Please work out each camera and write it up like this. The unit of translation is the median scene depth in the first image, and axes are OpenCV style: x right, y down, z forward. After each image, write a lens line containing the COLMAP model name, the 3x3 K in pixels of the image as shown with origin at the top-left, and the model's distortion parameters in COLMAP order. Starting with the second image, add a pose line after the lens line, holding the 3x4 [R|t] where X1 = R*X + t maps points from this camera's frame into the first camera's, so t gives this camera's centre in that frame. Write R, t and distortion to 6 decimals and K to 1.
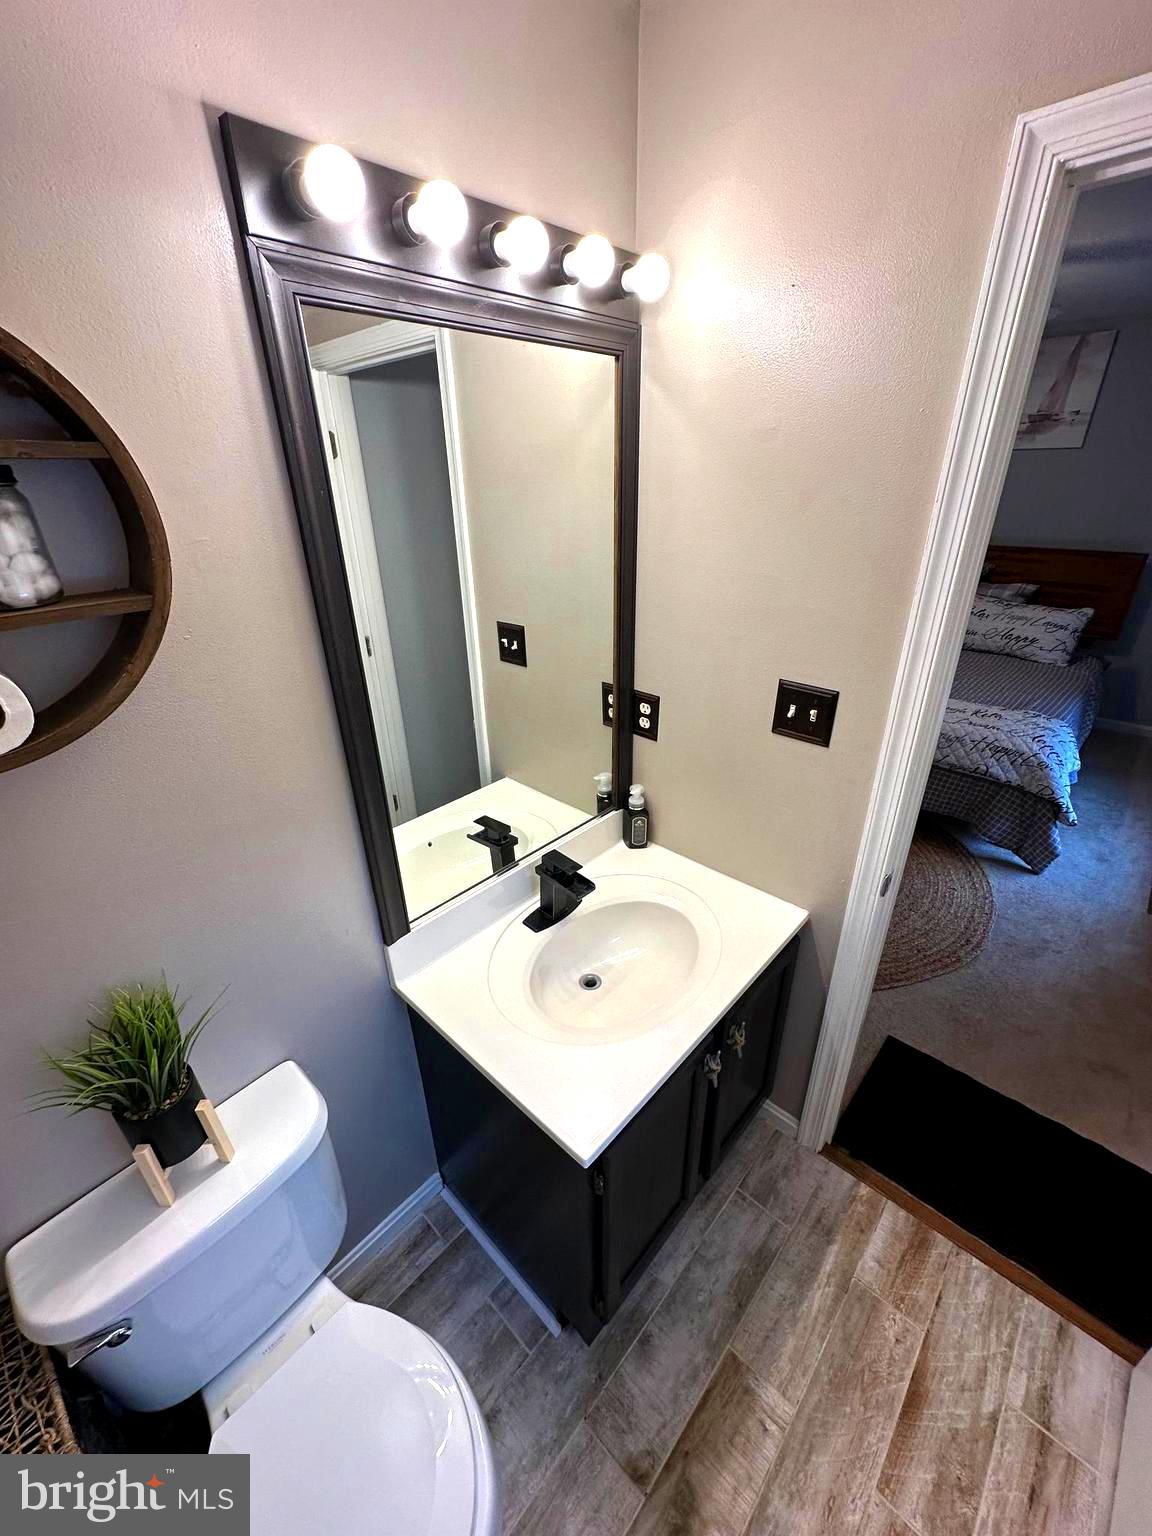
lens RADIAL K [[613.2, 0, 580.4], [0, 613.2, 767.5], [0, 0, 1]] dist [-0.001564, 0.000308]
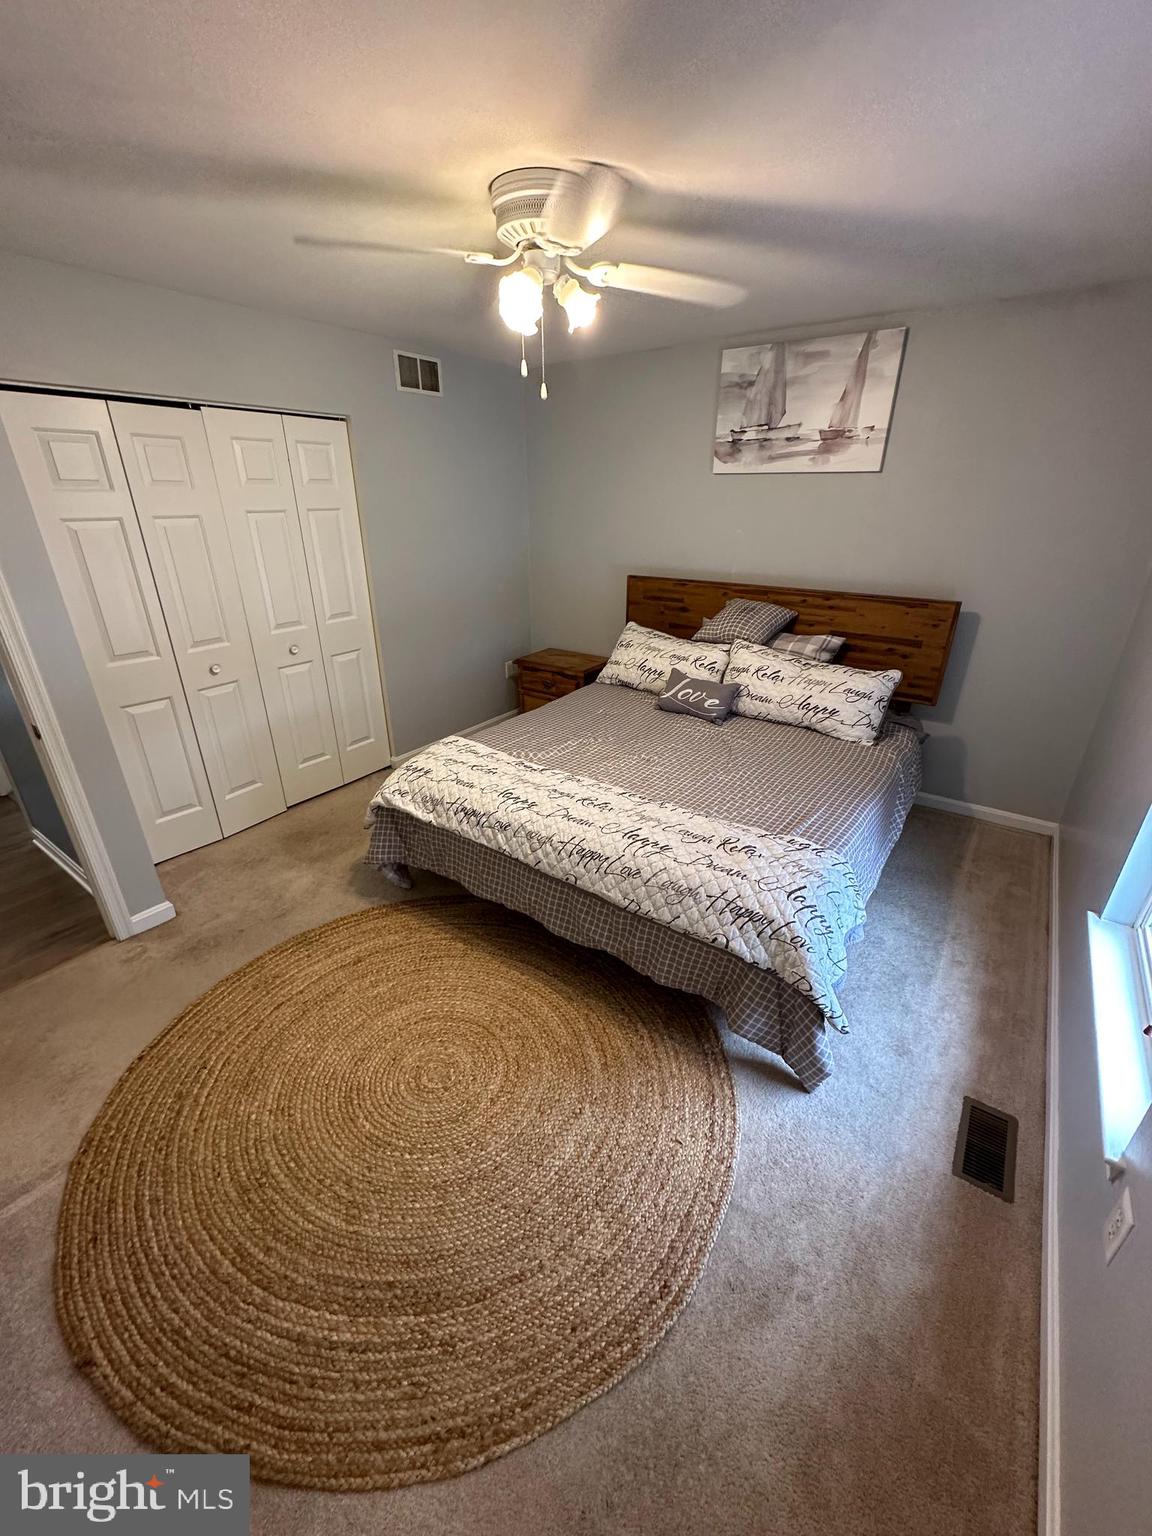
lens RADIAL K [[613.2, 0, 578.9], [0, 613.2, 767.7], [0, 0, 1]] dist [-0.001564, 0.000308]
pose [[0.991789, -0.037652, 0.122220, 0.350661], [0.041366, 0.998752, -0.027992, -0.140848], [-0.121013, 0.032818, 0.992108, 0.290216]]
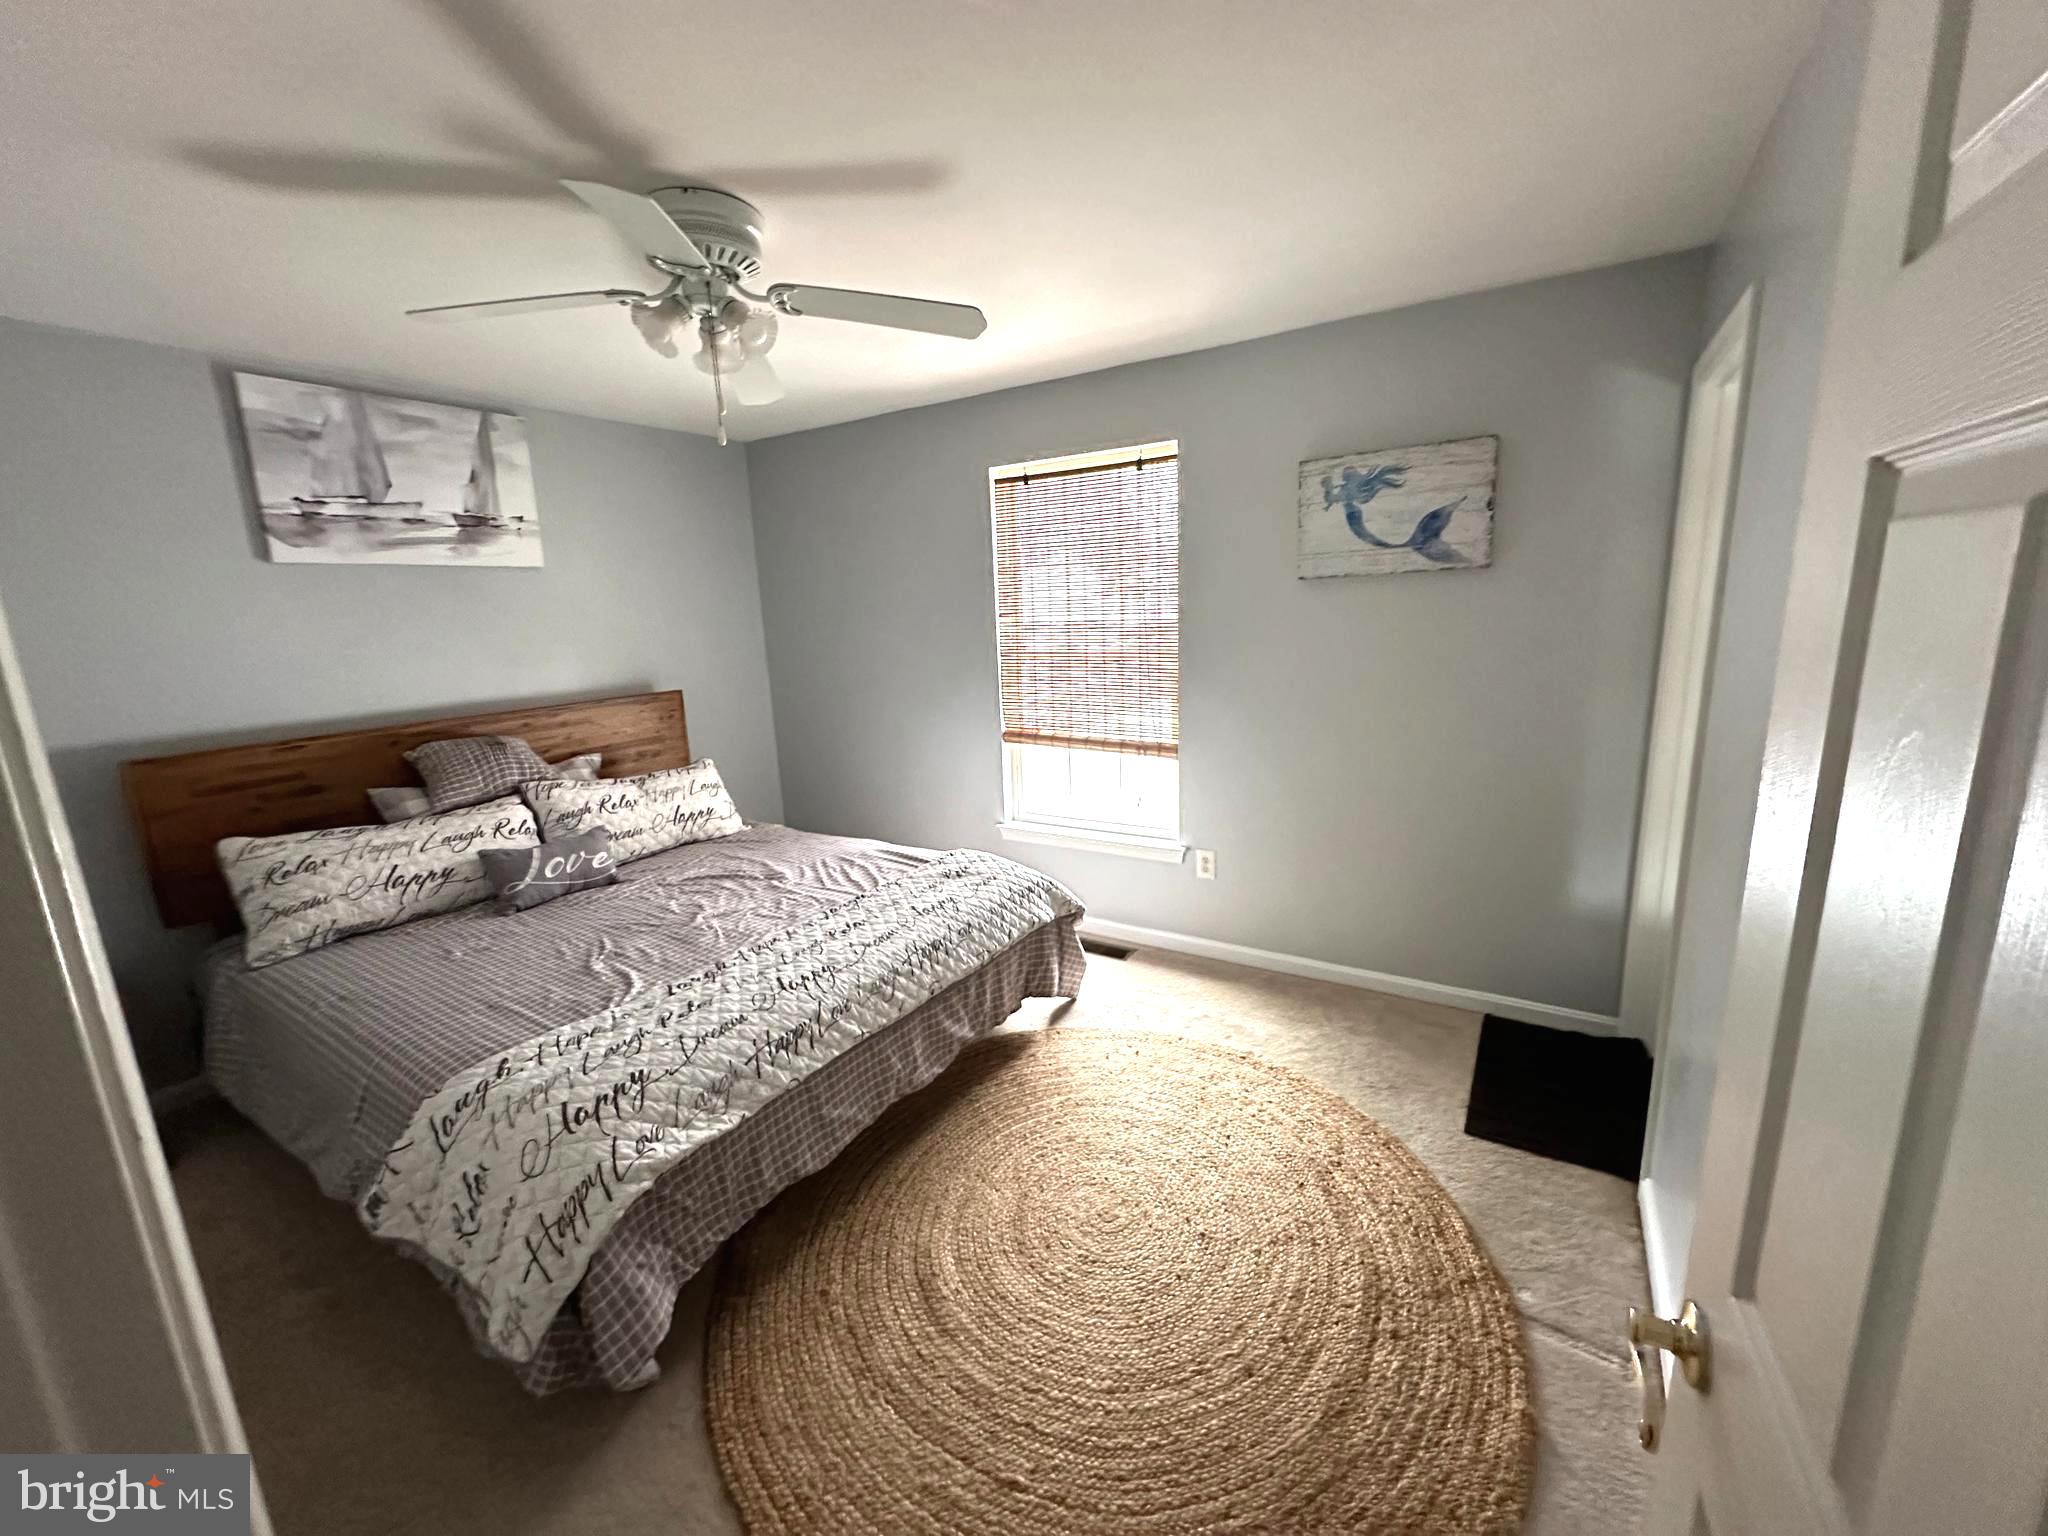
lens RADIAL K [[817.6, 0, 1014.6], [0, 817.6, 766.3], [0, 0, 1]] dist [-0.001564, 0.000308]
pose [[-0.172760, -0.168965, 0.970363, -0.236569], [0.472161, 0.850398, 0.232138, -0.334387], [-0.864418, 0.498271, -0.067136, 0.812513]]
